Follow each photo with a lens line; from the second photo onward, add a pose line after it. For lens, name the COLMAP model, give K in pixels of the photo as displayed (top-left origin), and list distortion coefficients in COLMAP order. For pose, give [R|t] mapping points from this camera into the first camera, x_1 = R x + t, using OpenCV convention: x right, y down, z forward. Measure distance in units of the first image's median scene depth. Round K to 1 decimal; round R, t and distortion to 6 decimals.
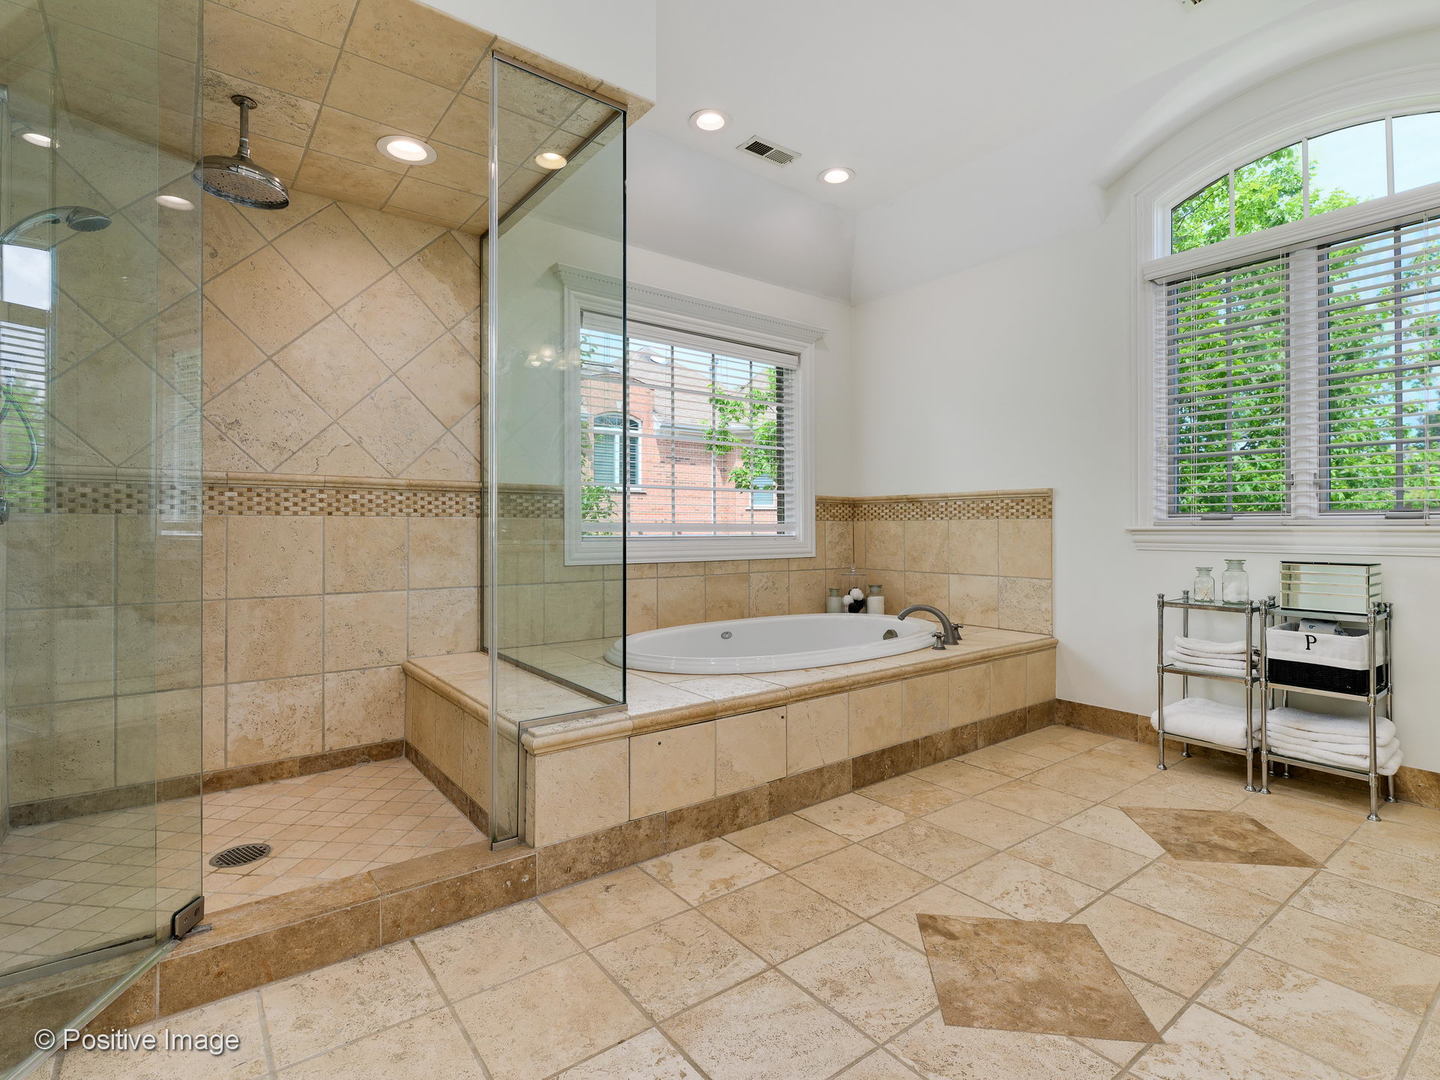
lens RADIAL K [[708.5, 0, 720.0], [0, 708.5, 540.0], [0, 0, 1]] dist [0.021470, -0.000371]
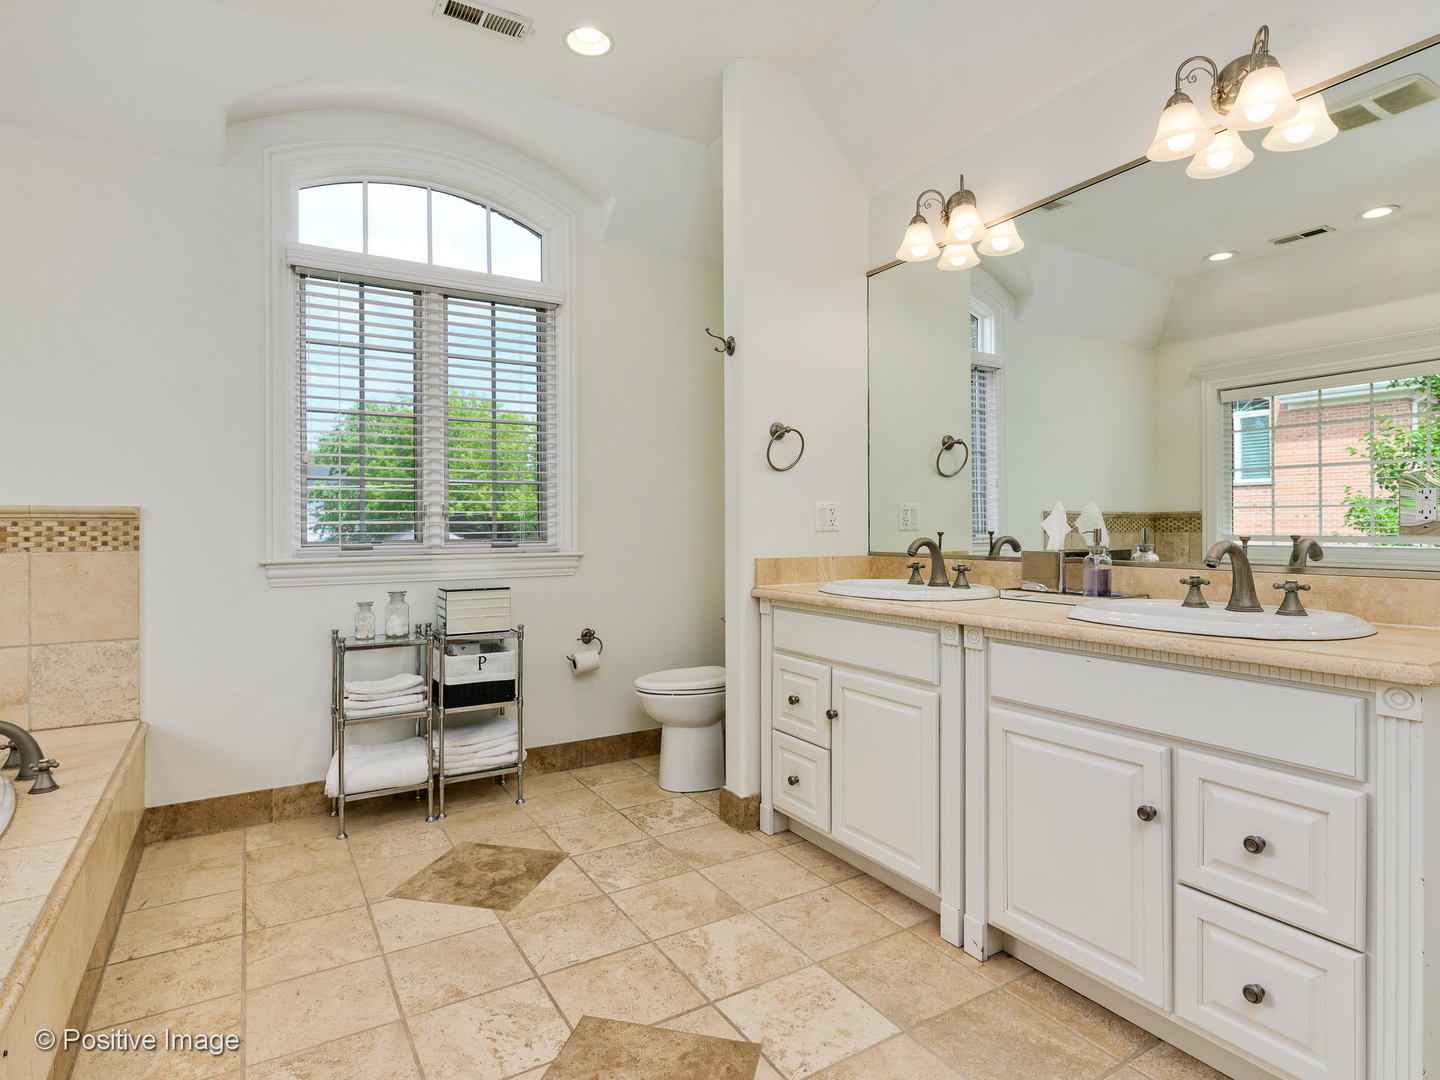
lens RADIAL K [[784.6, 0, 720.0], [0, 784.6, 540.0], [0, 0, 1]] dist [-0.000757, 0.000333]
pose [[0.115677, -0.018415, 0.993116, -0.307076], [0.025732, 0.999548, 0.015537, -0.051898], [-0.992953, 0.023758, 0.116099, 0.485207]]
